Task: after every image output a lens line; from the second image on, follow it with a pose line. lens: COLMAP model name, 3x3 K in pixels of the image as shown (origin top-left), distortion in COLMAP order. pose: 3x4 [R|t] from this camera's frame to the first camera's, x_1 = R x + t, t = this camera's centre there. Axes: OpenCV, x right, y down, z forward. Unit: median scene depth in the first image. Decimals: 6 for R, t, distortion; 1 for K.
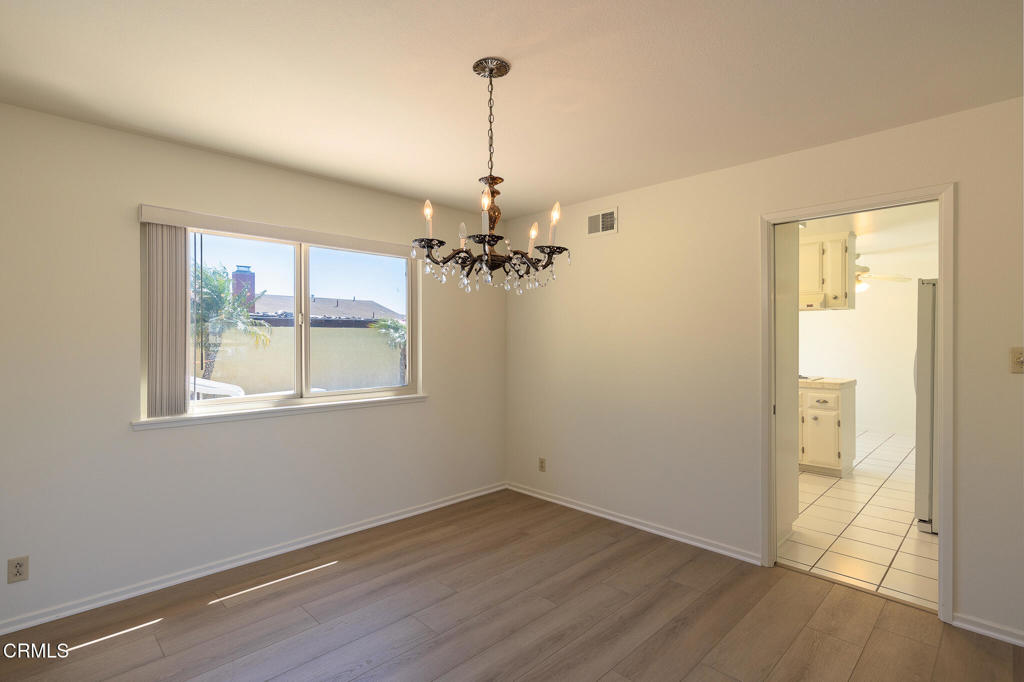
lens RADIAL K [[498.4, 0, 514.6], [0, 498.4, 338.5], [0, 0, 1]] dist [0.001393, 0.000061]
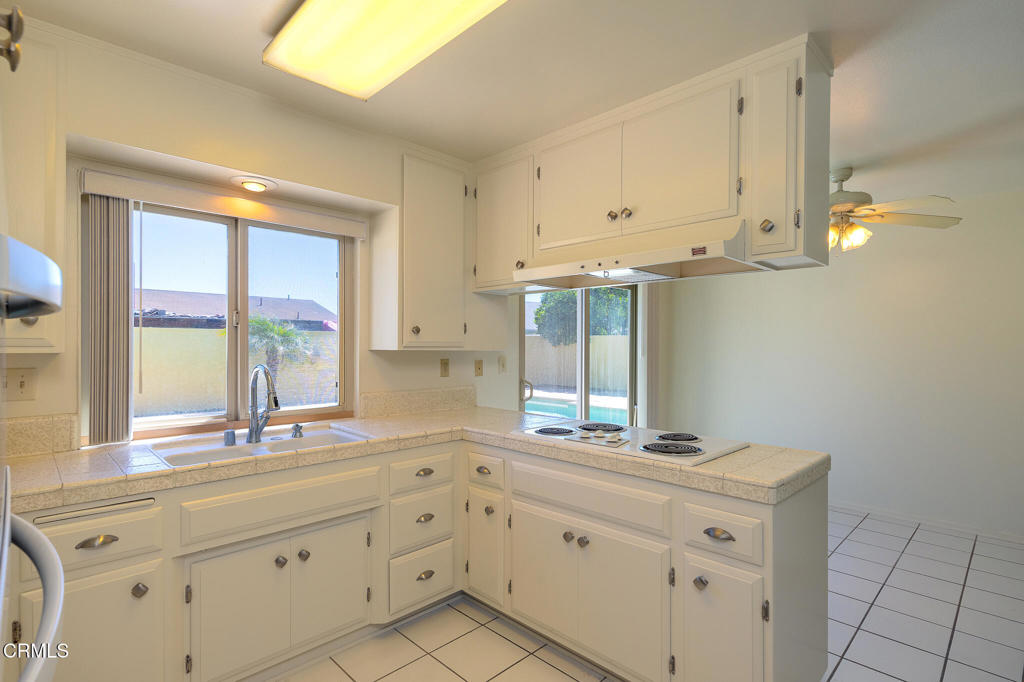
lens RADIAL K [[514.4, 0, 513.6], [0, 514.4, 344.9], [0, 0, 1]] dist [0.002873, 0.000484]
pose [[0.999984, 0.005588, 0.000324, 0.454208], [-0.005588, 0.999984, 0.000984, 0.001306], [-0.000319, -0.000986, 0.999999, 0.624222]]
